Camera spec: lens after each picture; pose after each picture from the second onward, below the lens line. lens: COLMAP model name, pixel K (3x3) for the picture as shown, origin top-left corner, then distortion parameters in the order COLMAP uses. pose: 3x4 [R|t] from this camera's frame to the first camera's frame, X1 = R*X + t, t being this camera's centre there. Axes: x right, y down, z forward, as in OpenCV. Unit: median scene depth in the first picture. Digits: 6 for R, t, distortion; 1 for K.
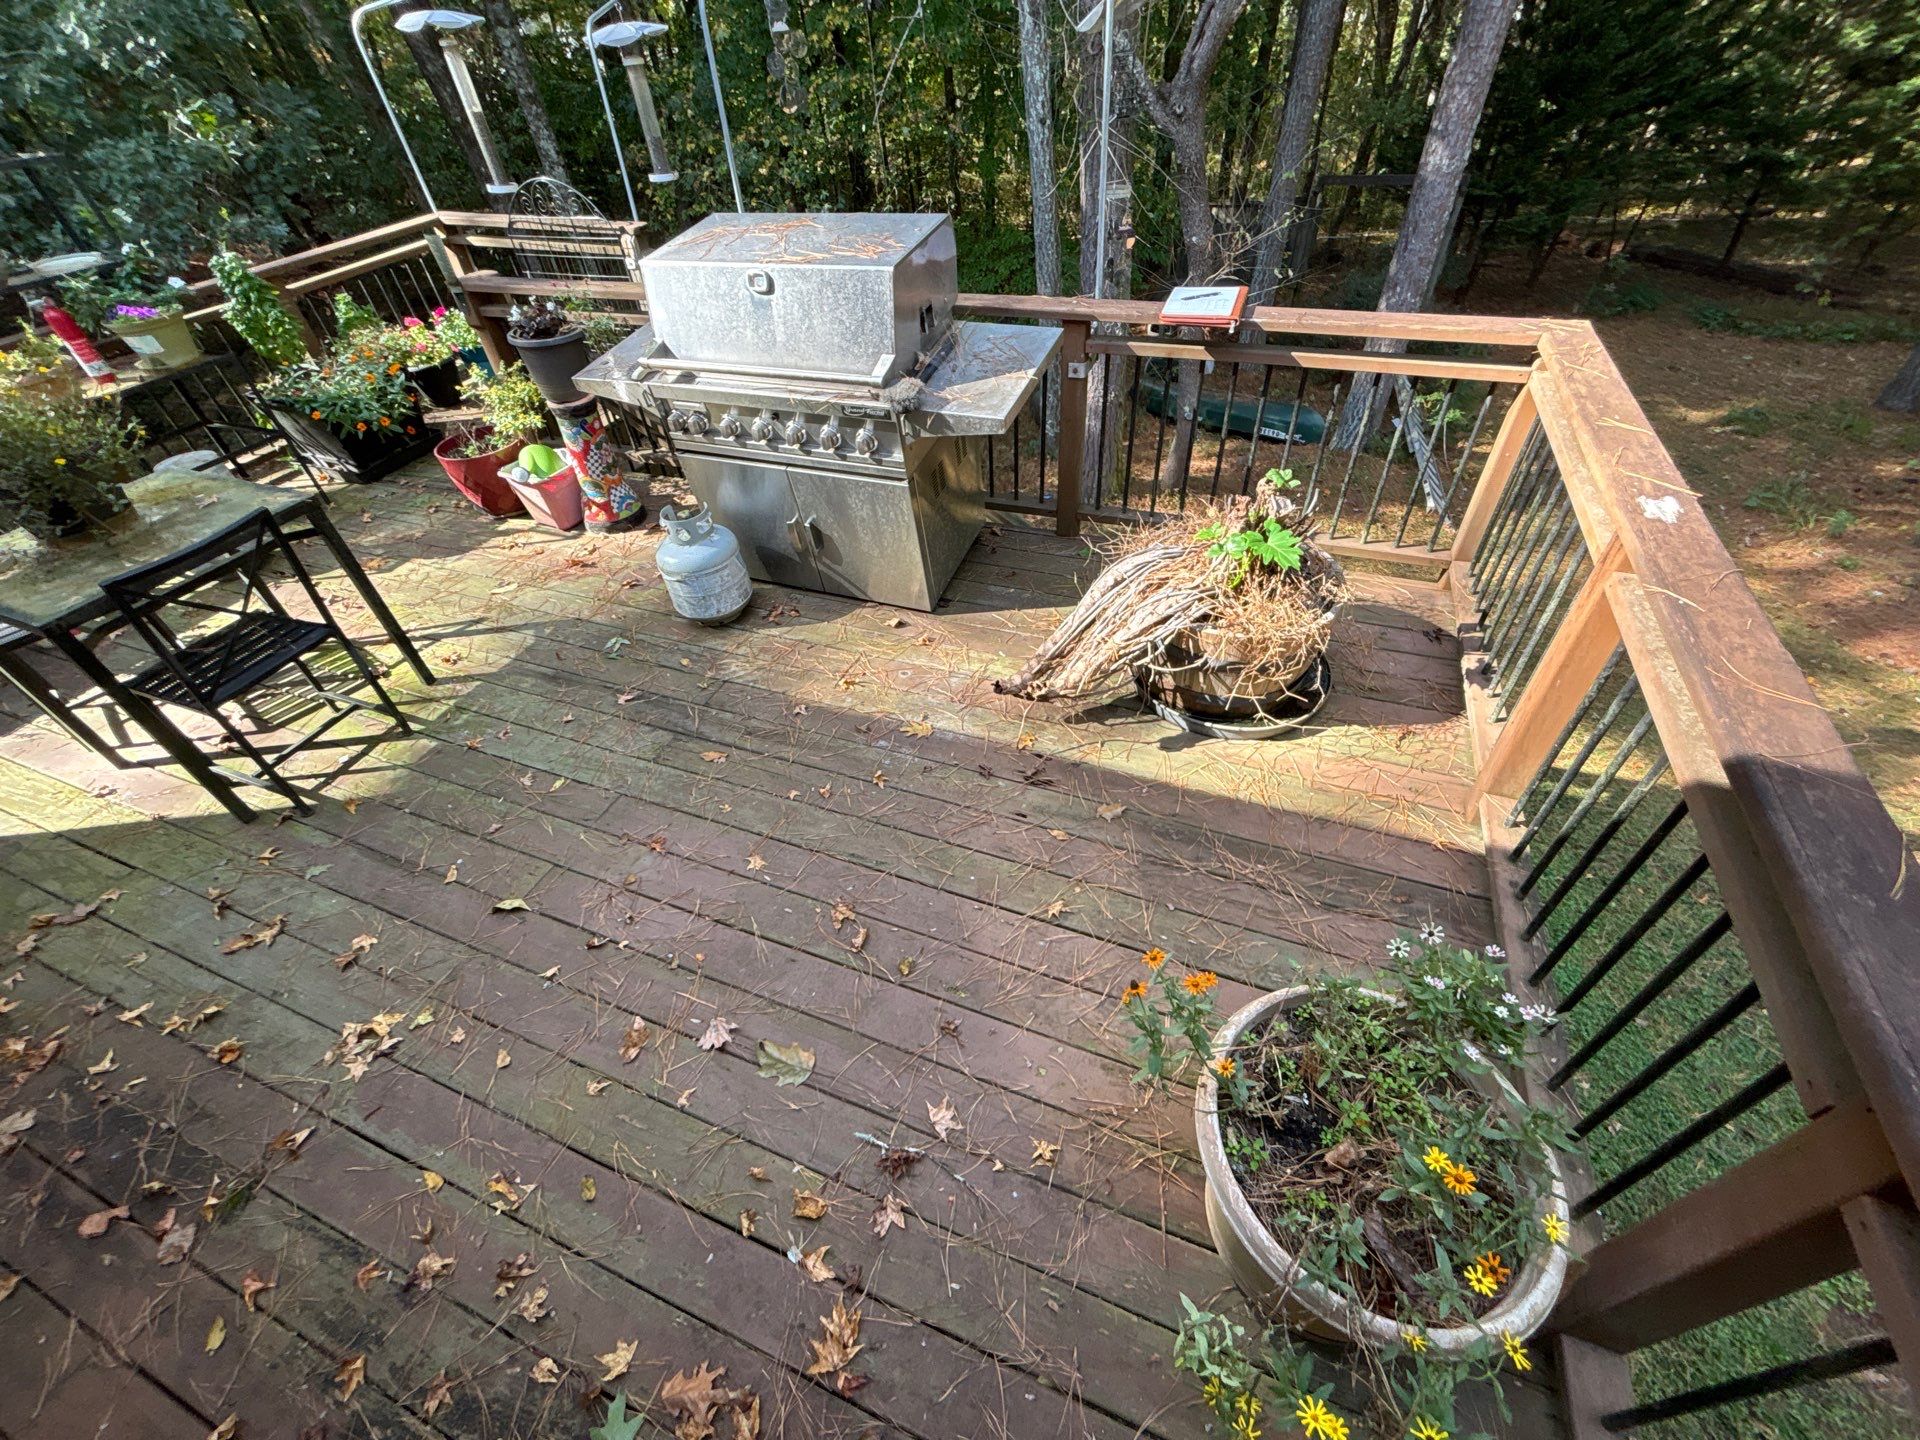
lens RADIAL K [[785.6, 0, 955.5], [0, 785.6, 719.2], [0, 0, 1]] dist [0.004229, 0.000466]
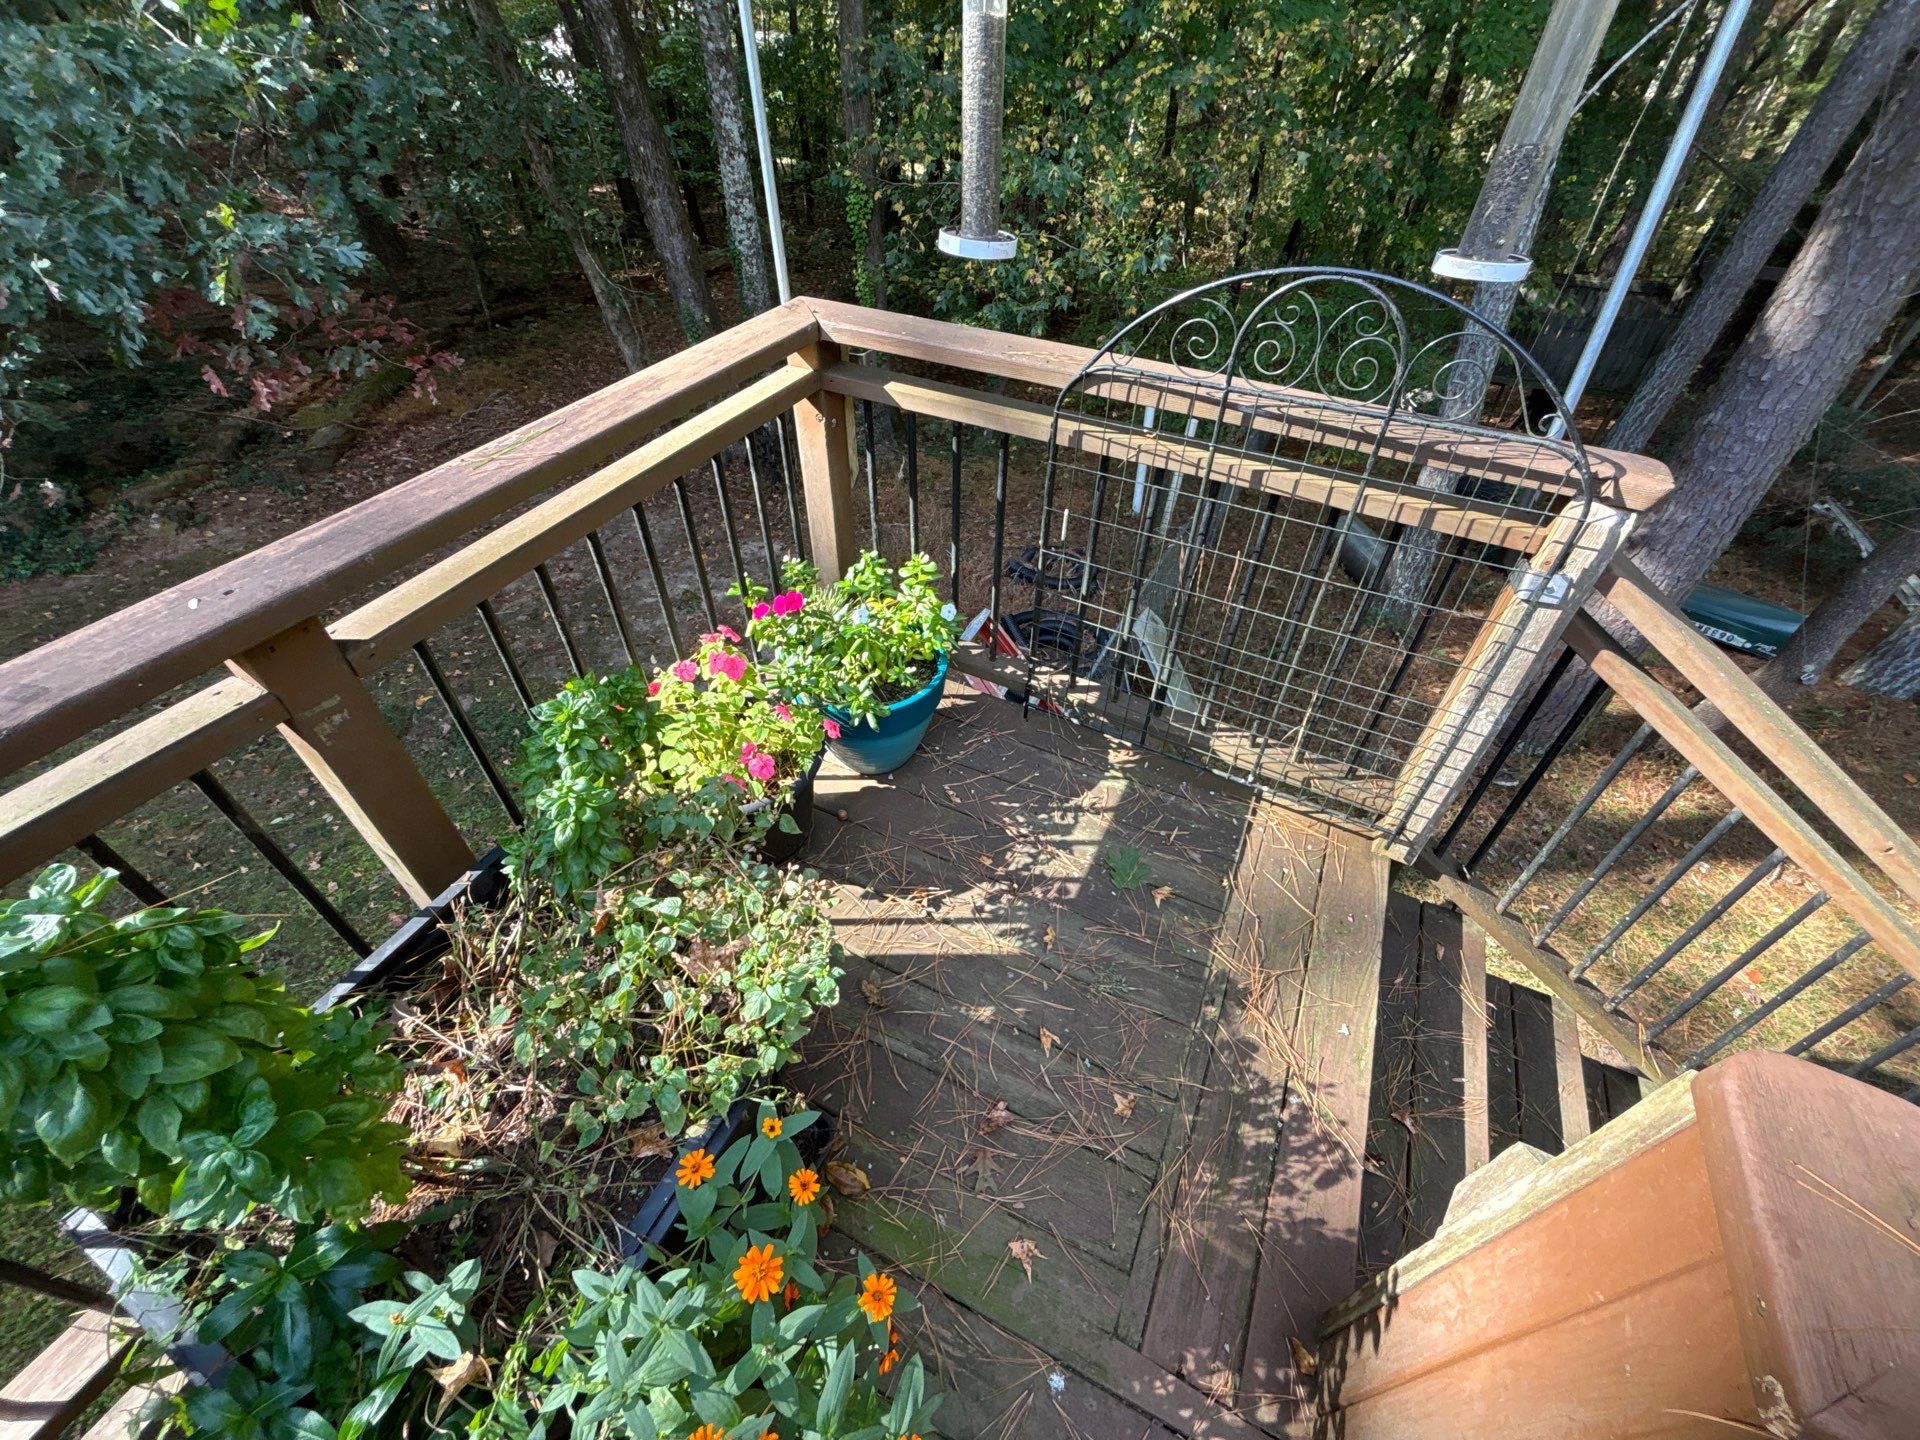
lens RADIAL K [[785.6, 0, 957.8], [0, 785.6, 715.8], [0, 0, 1]] dist [0.004229, 0.000466]
pose [[0.994460, 0.104471, -0.011595, -0.481900], [-0.104603, 0.994448, -0.011438, -0.397606], [0.010335, 0.012588, 0.999867, 0.563672]]
